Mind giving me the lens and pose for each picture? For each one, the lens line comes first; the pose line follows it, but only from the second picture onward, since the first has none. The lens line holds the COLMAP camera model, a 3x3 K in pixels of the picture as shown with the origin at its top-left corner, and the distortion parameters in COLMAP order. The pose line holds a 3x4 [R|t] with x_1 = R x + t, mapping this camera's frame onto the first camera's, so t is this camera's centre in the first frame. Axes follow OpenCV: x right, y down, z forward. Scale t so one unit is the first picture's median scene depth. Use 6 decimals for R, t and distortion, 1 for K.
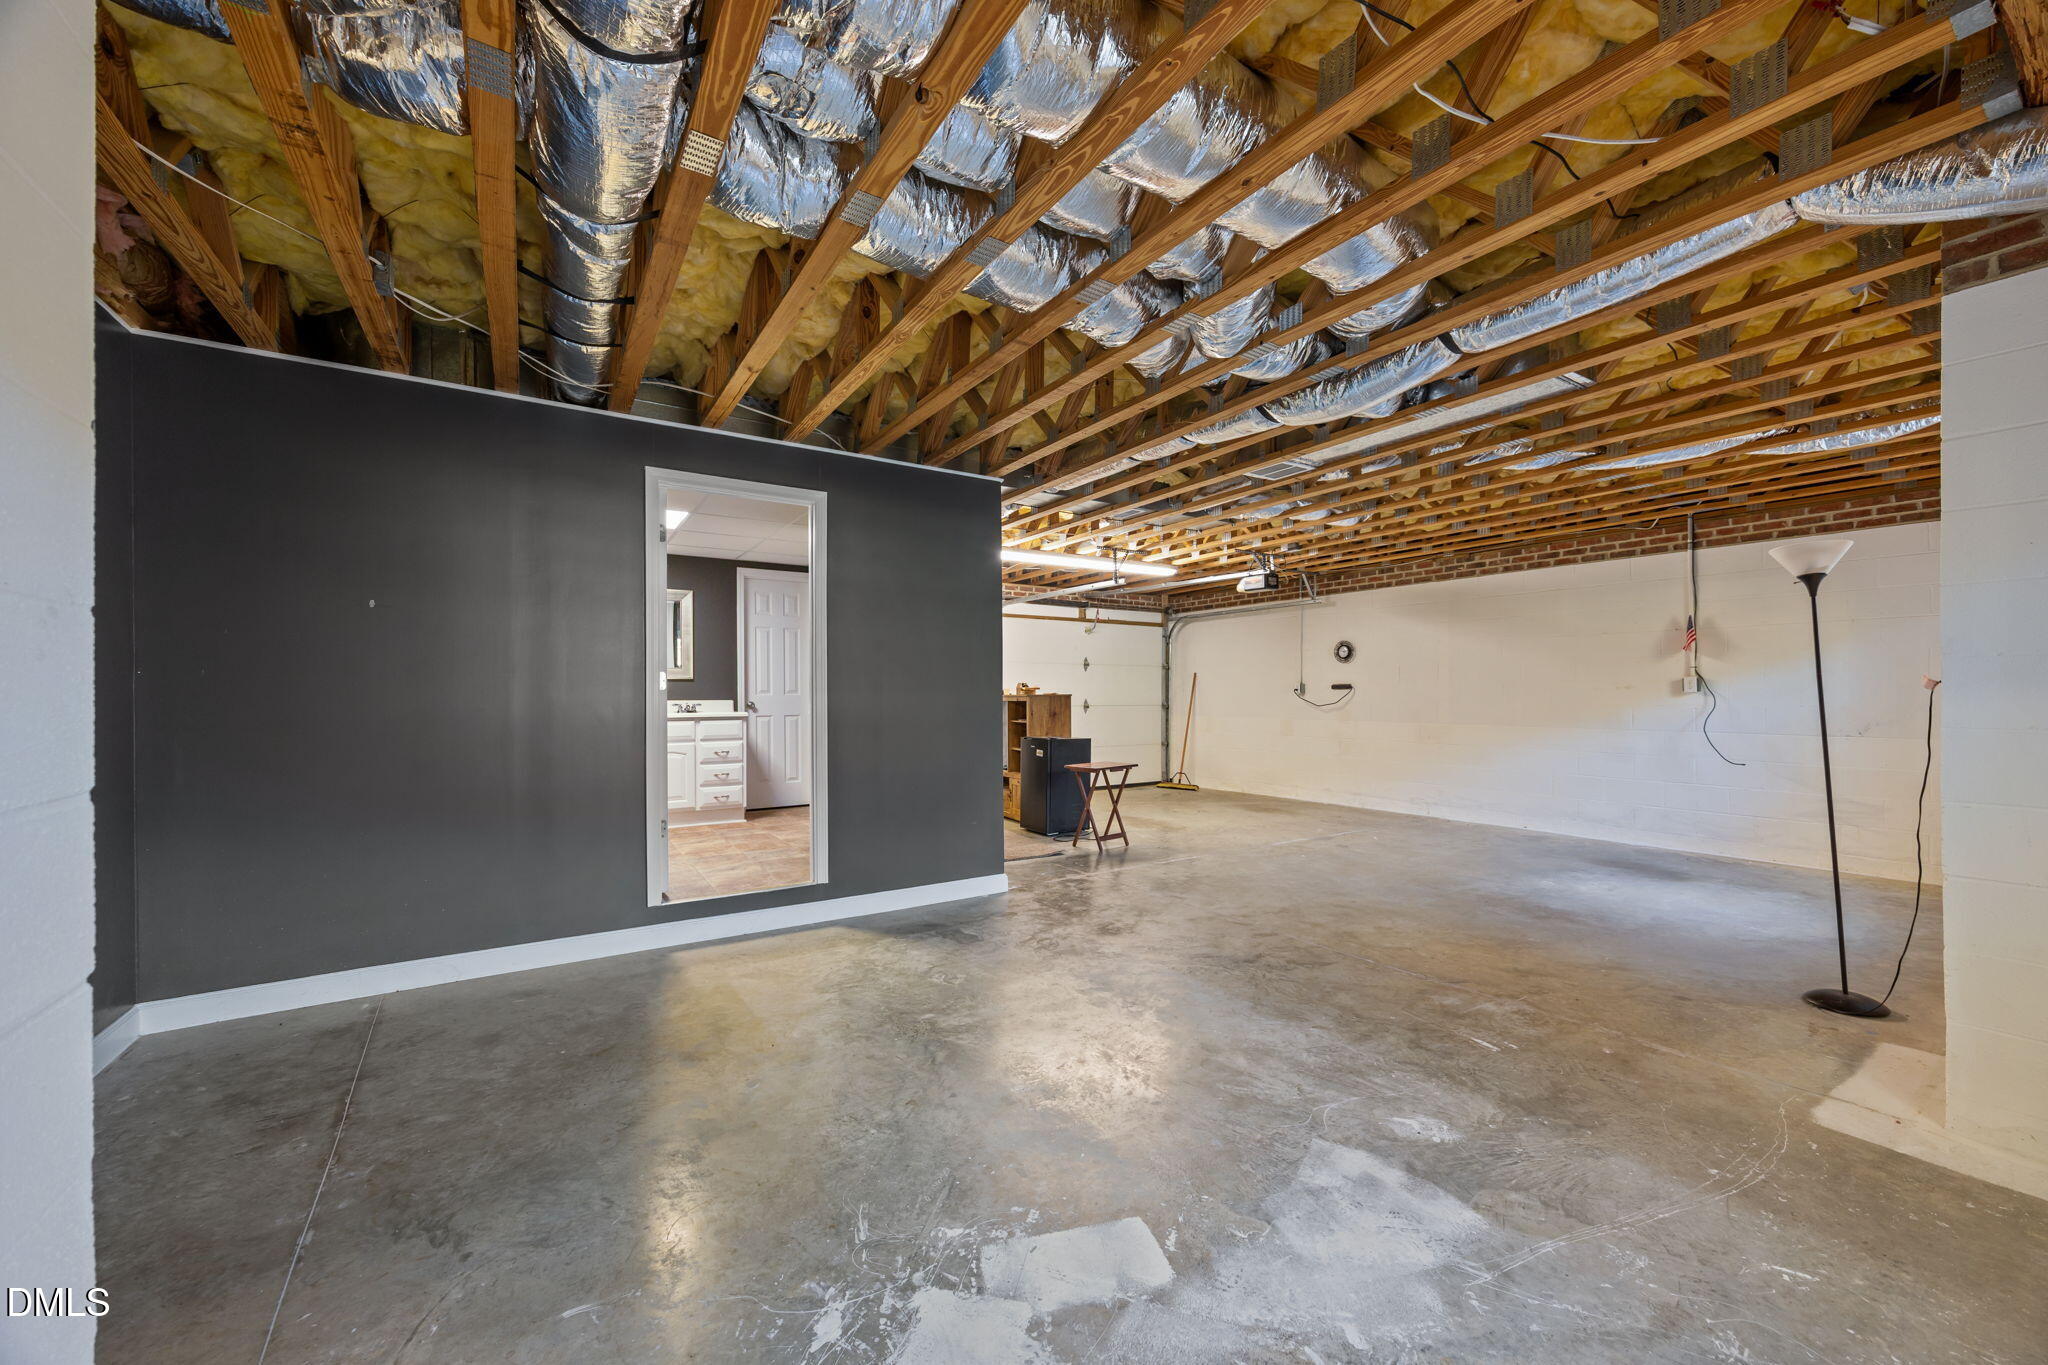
lens RADIAL K [[784.6, 0, 1040.3], [0, 784.6, 690.0], [0, 0, 1]] dist [-0.001964, 0.000080]
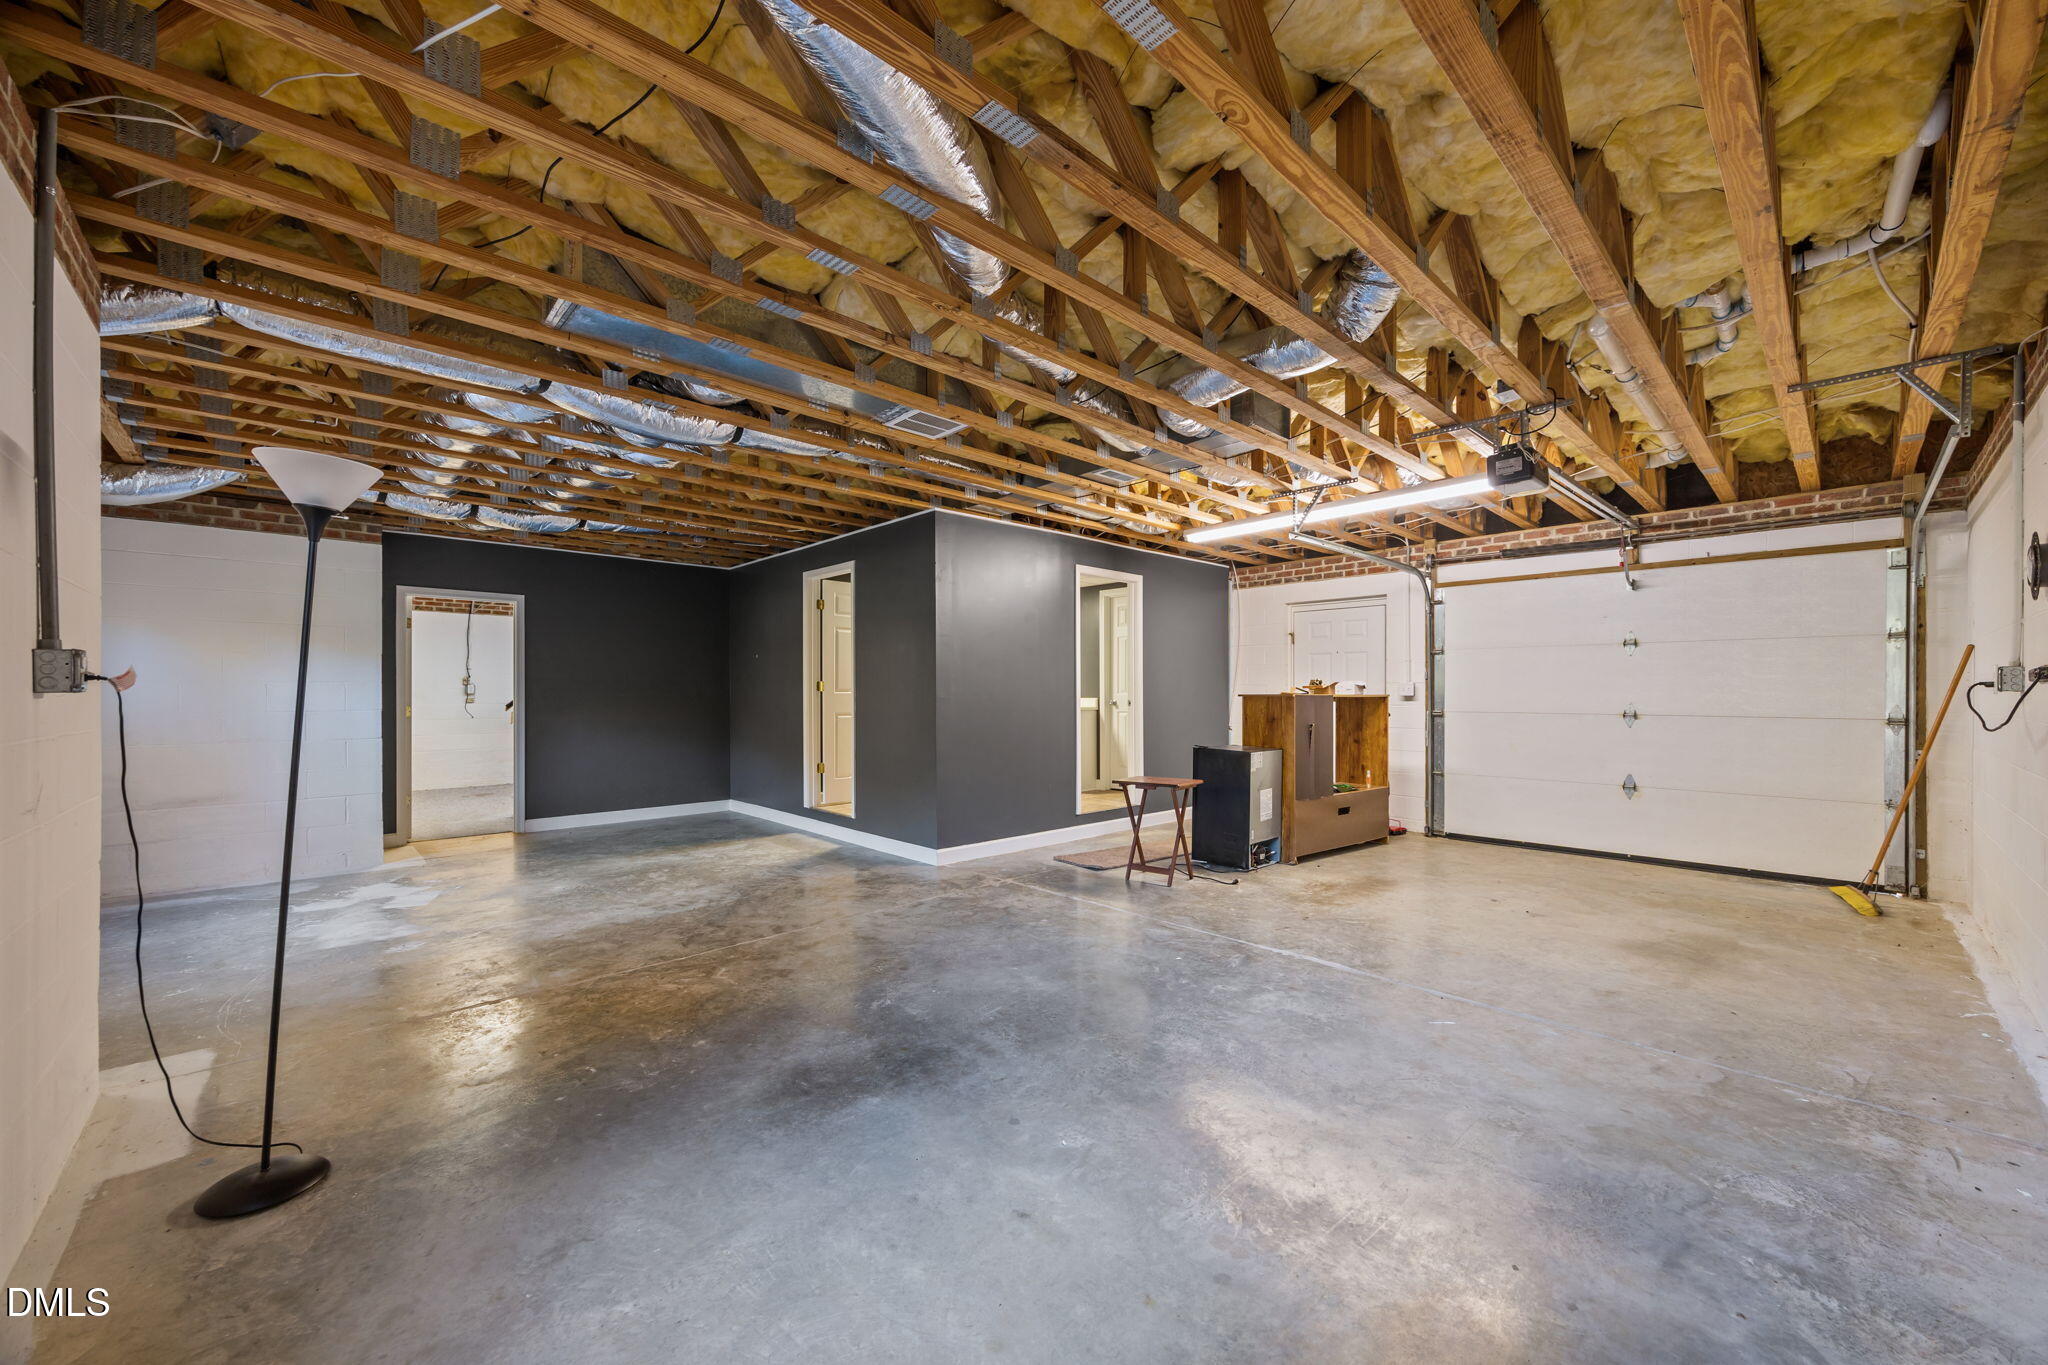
lens RADIAL K [[784.6, 0, 1038.7], [0, 784.6, 688.7], [0, 0, 1]] dist [-0.001964, 0.000080]
pose [[0.172432, 0.000992, -0.985021, 1.401087], [0.001506, 0.999998, 0.001271, -0.002631], [0.985020, -0.001702, 0.172430, 1.200340]]
